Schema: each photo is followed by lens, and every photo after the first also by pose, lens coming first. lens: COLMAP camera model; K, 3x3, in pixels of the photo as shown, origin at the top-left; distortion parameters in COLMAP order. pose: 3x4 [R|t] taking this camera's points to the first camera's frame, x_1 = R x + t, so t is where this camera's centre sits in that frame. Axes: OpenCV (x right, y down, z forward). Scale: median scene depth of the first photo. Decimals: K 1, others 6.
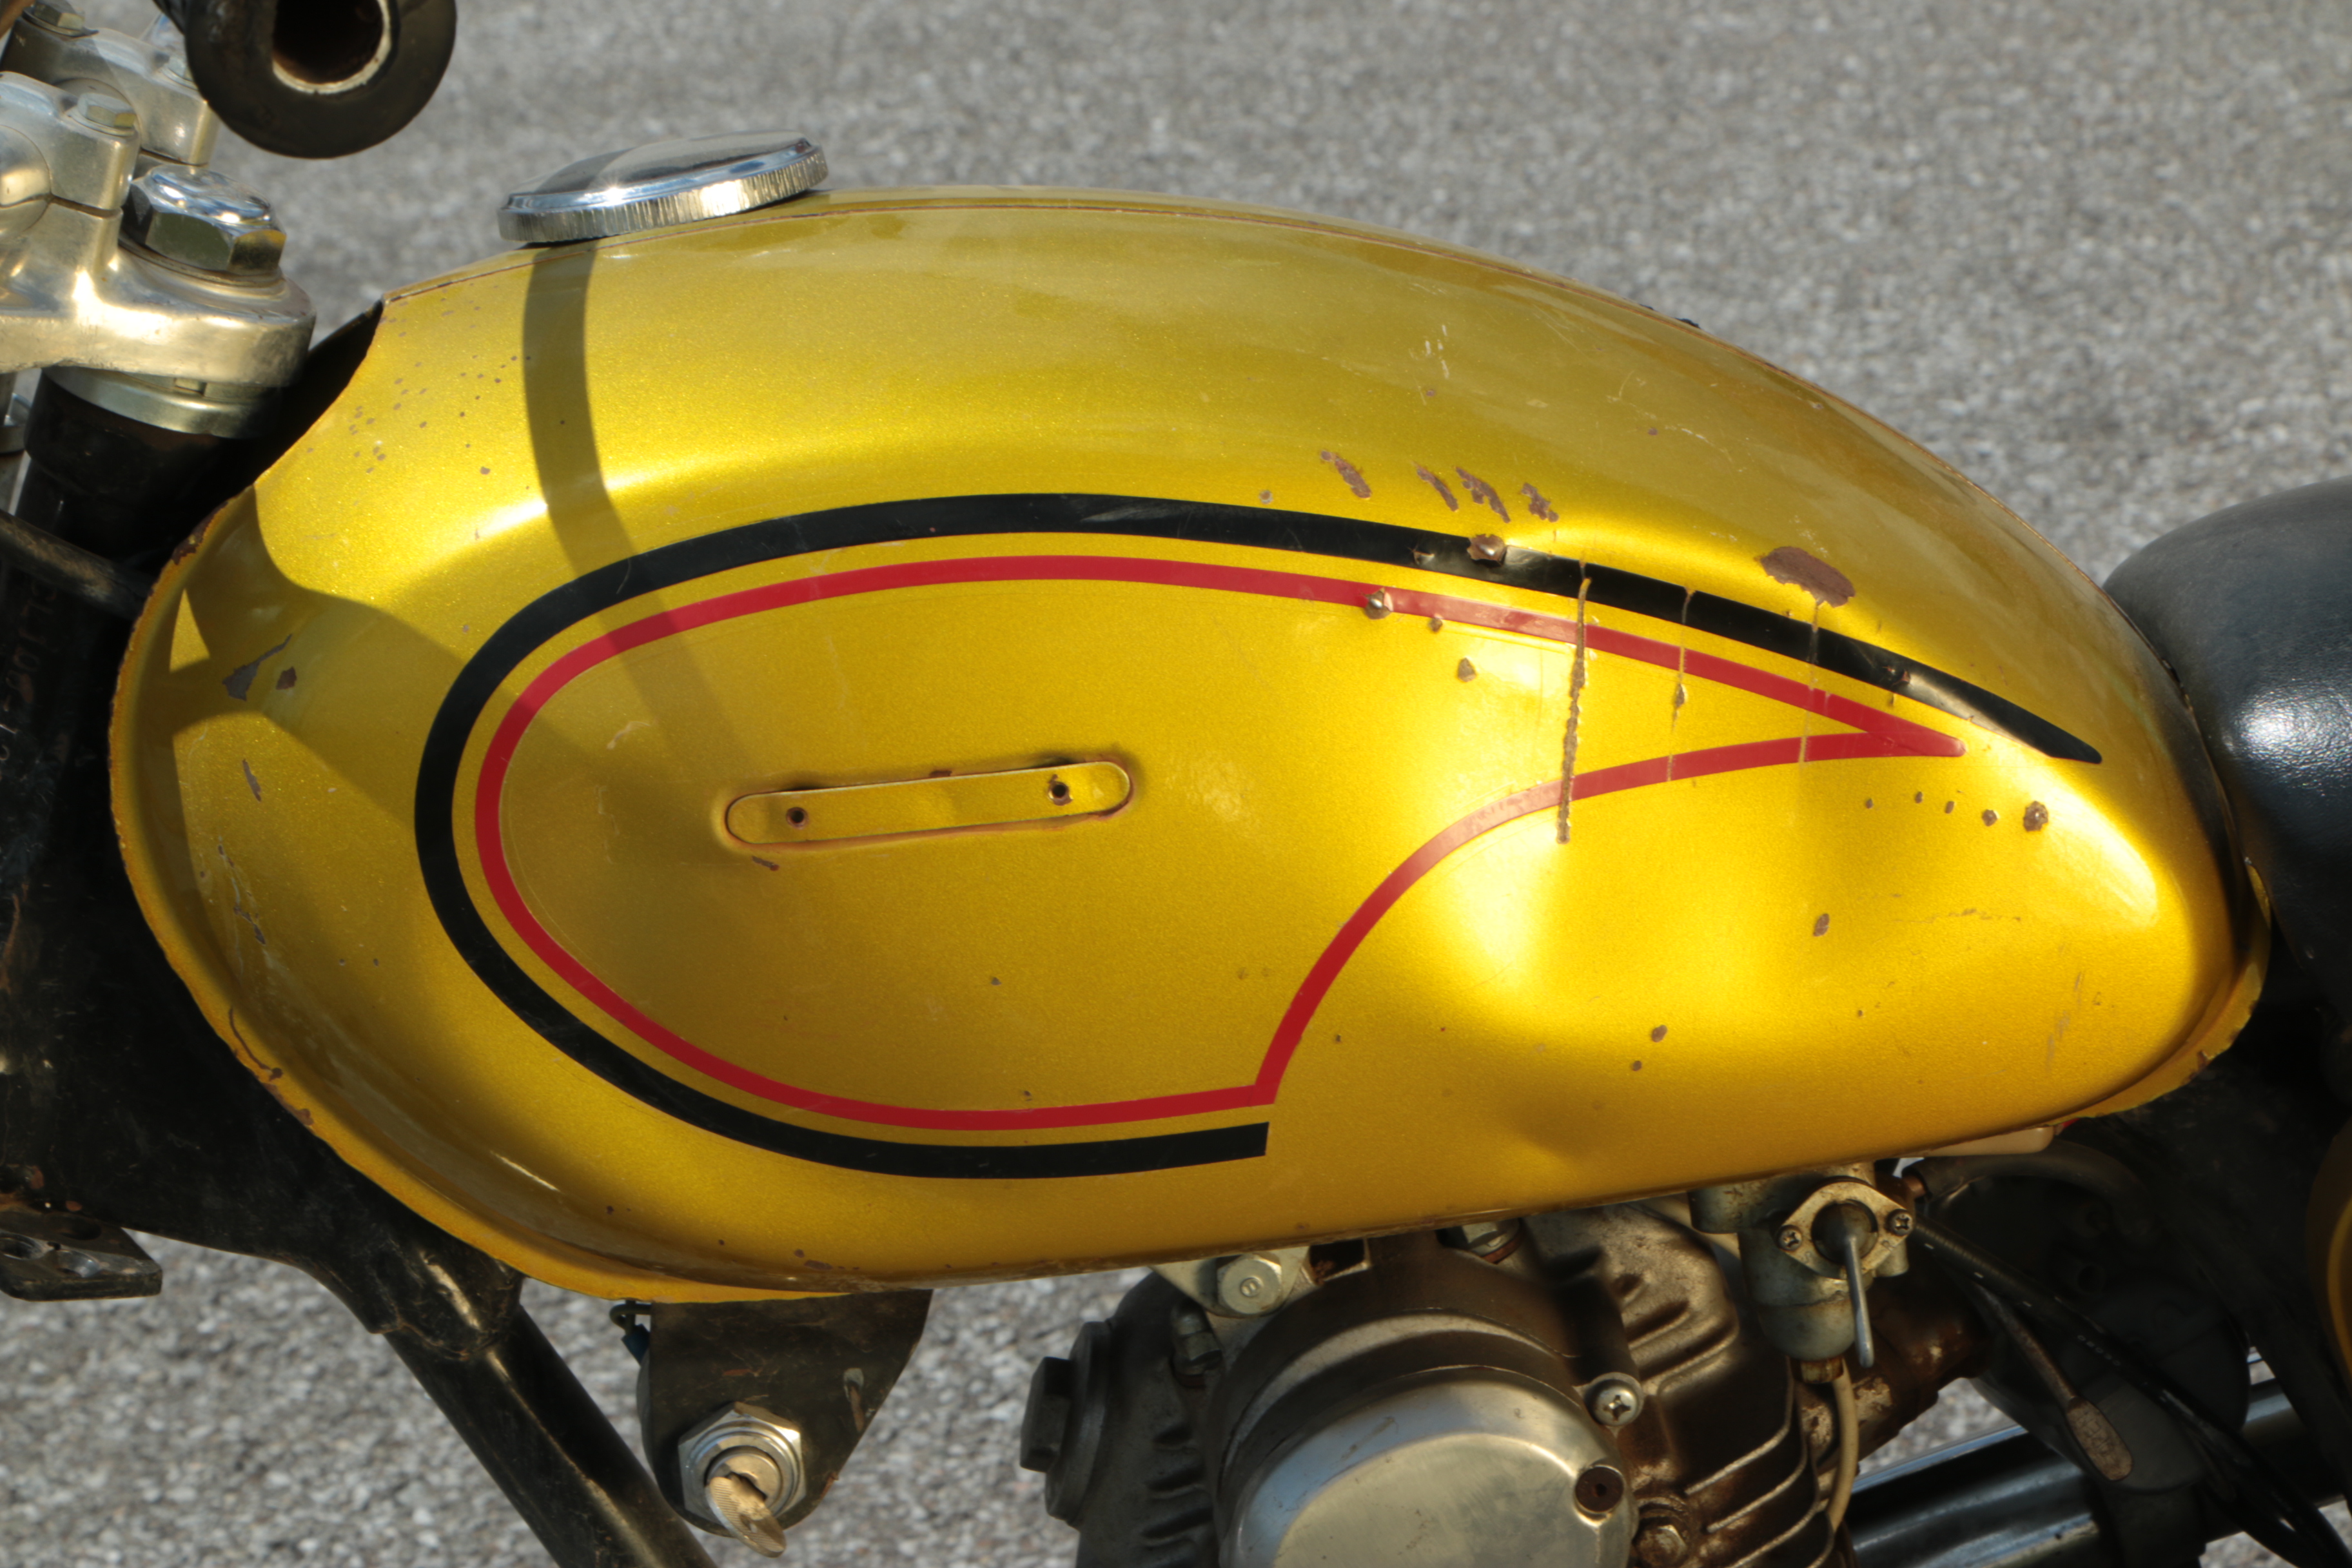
lens RADIAL K [[7100.3, 0, 1176.0], [0, 7100.3, 784.0], [0, 0, 1]] dist [0.446495, 0.361542]
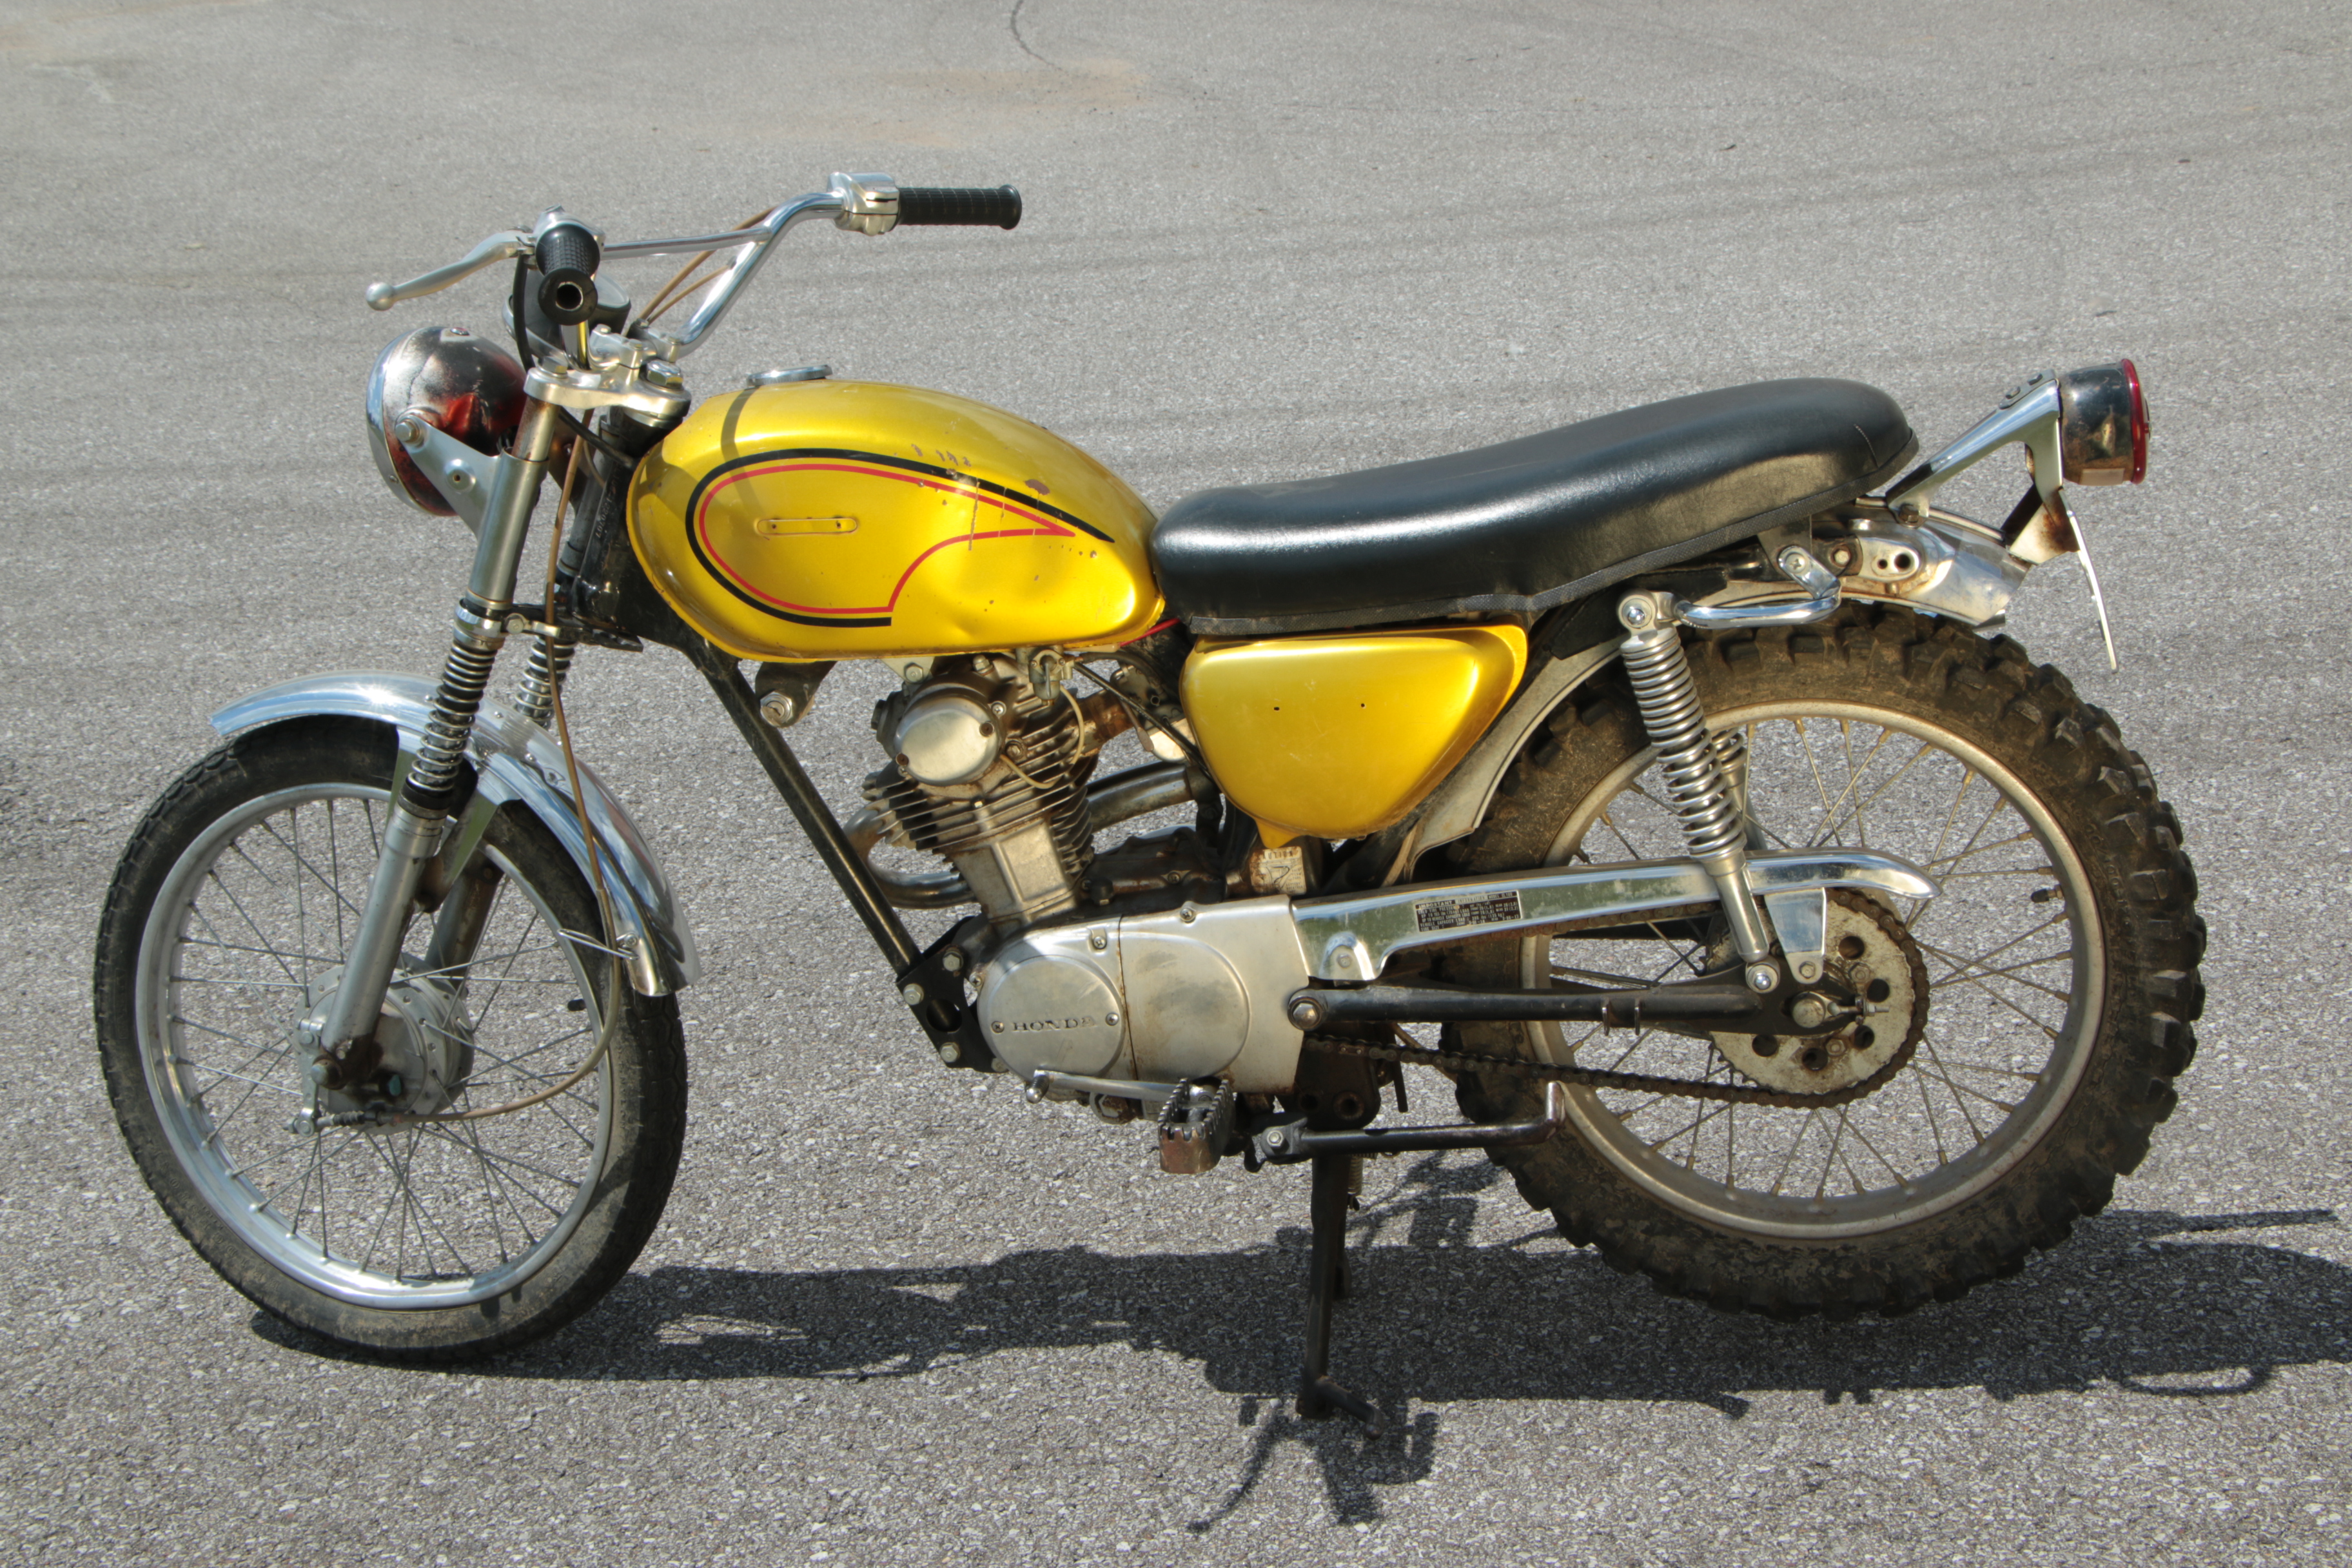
lens RADIAL K [[3641.3, 0, 1176.0], [0, 3641.3, 784.0], [0, 0, 1]] dist [-0.004413, 0.016820]
pose [[0.975942, 0.082763, -0.201713, 0.548530], [-0.090082, 0.995558, -0.027367, 0.170933], [0.198552, 0.044879, 0.979062, -0.879025]]
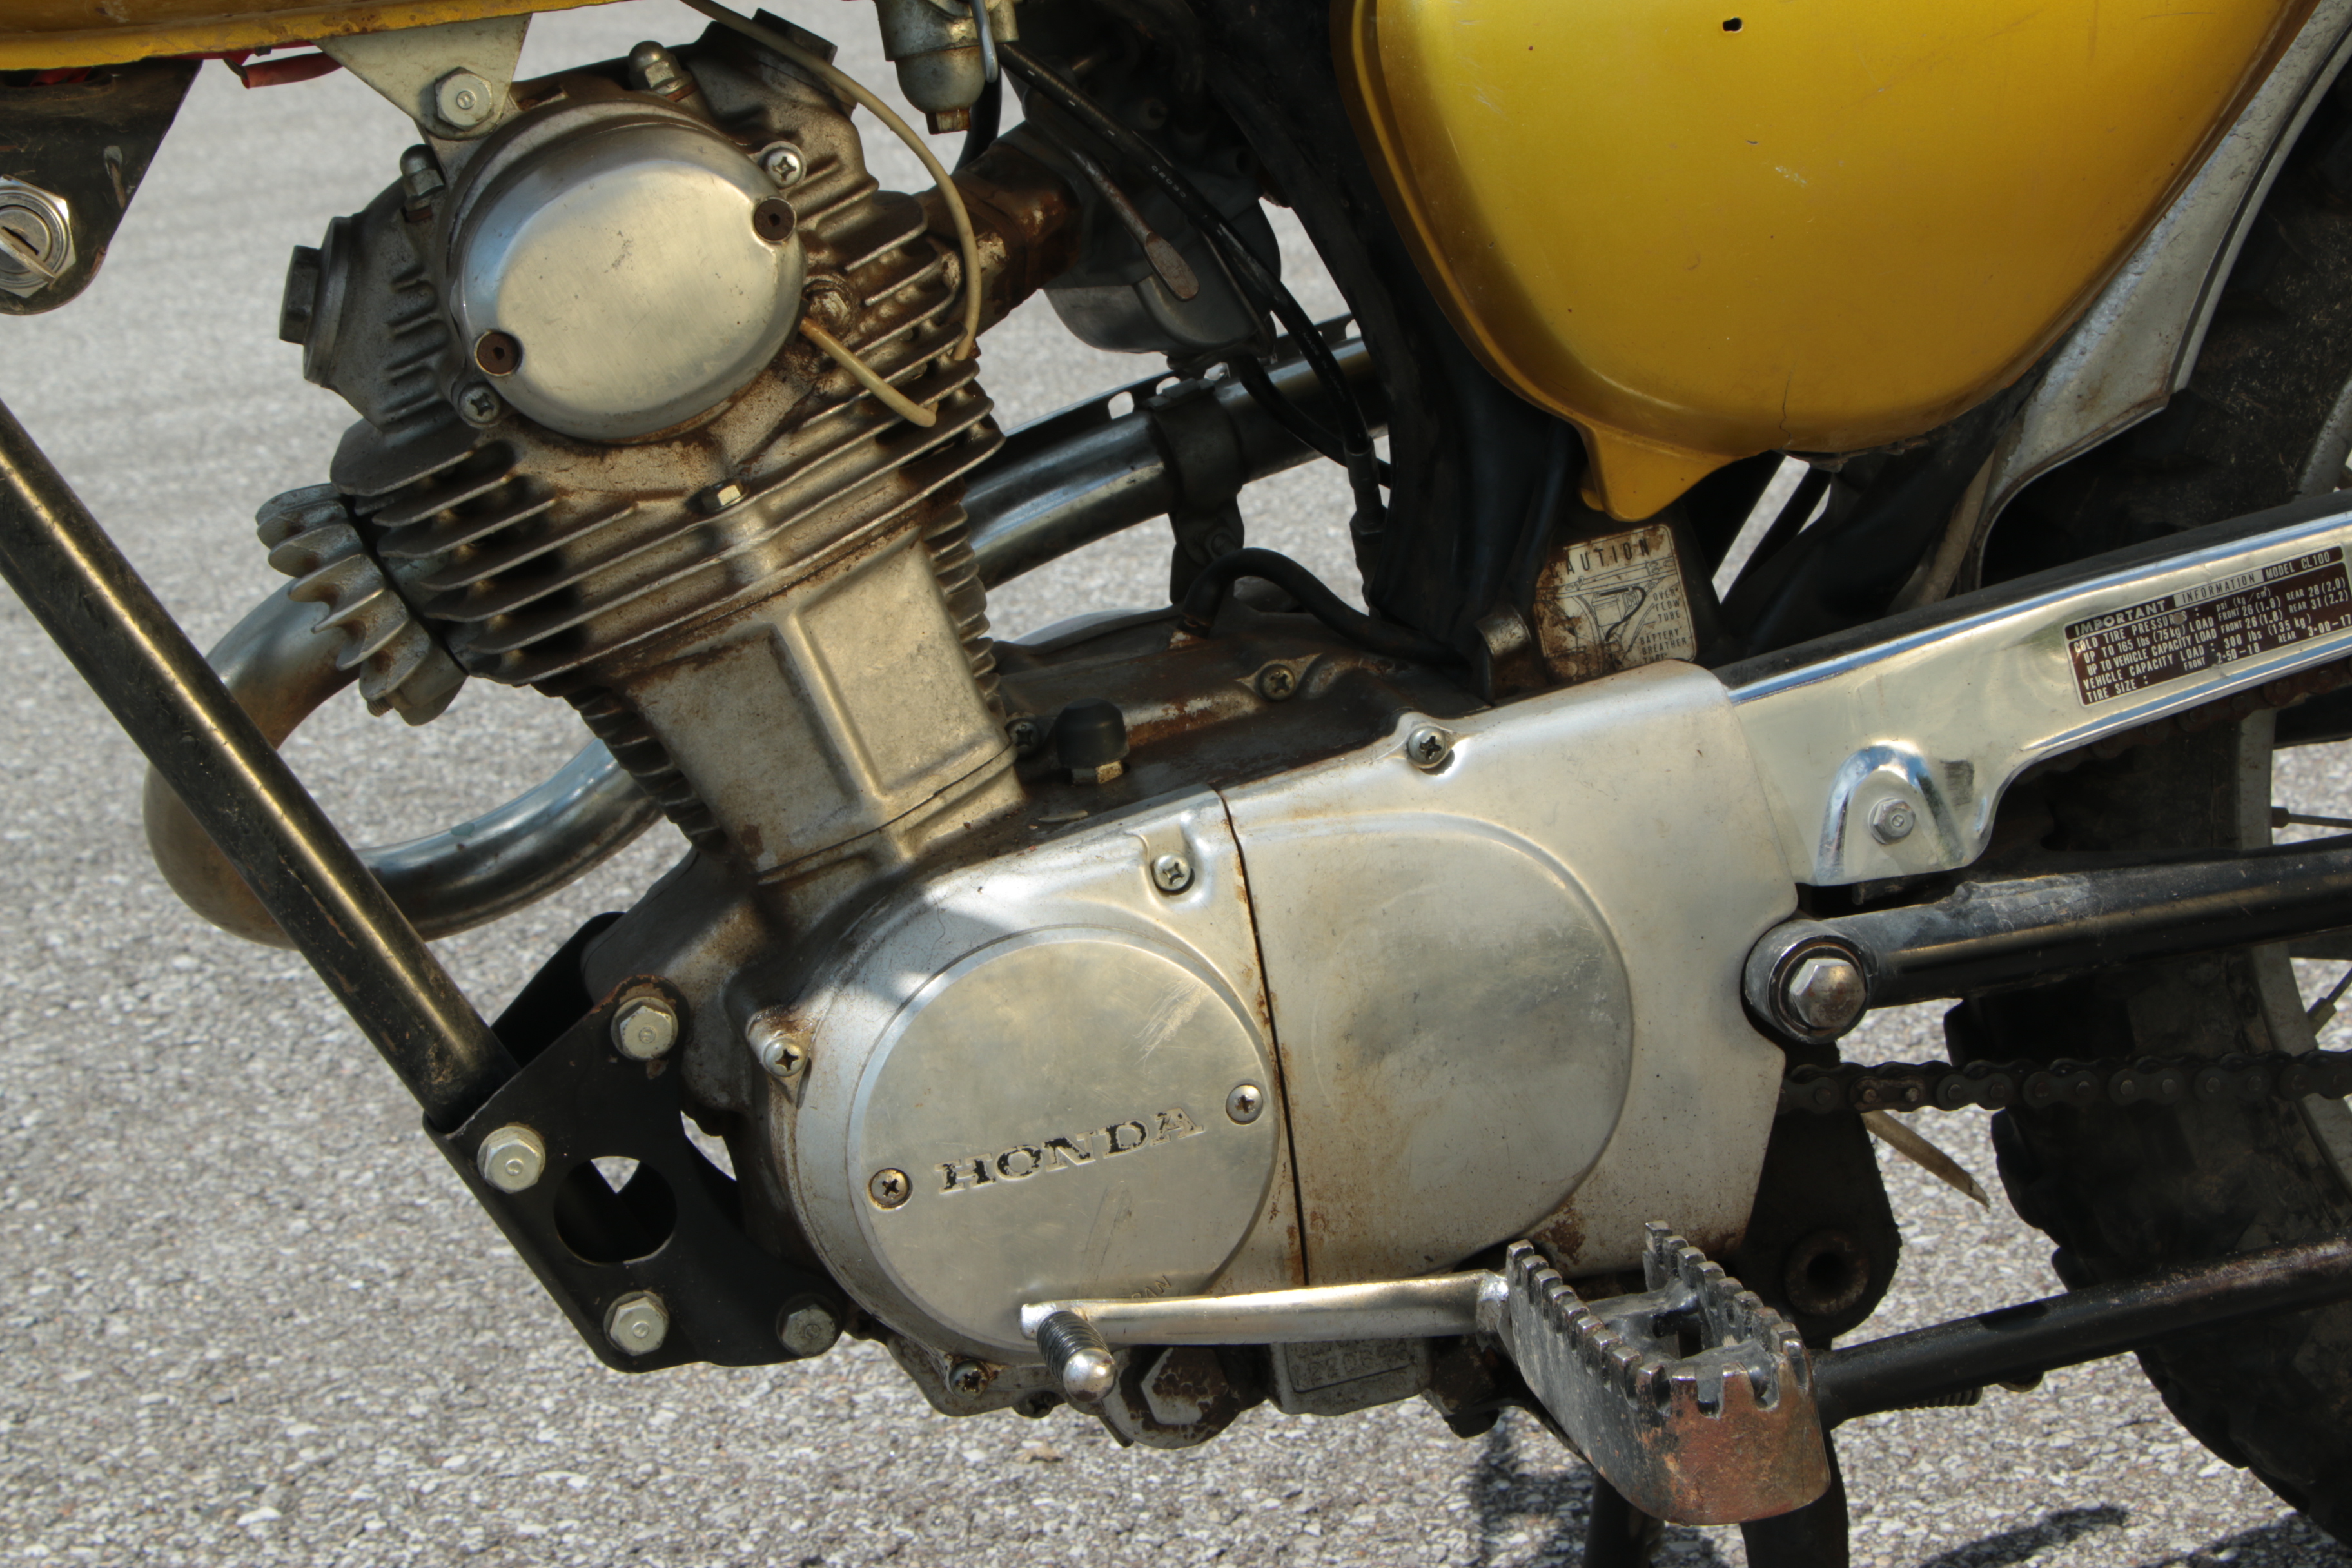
lens RADIAL K [[3994.6, 0, 1176.0], [0, 3994.6, 784.0], [0, 0, 1]] dist [0.143872, 0.010939]
pose [[0.982510, -0.054346, 0.178103, 0.001167], [0.078046, 0.988583, -0.128886, 0.279622], [-0.169065, 0.140532, 0.975535, 0.351127]]
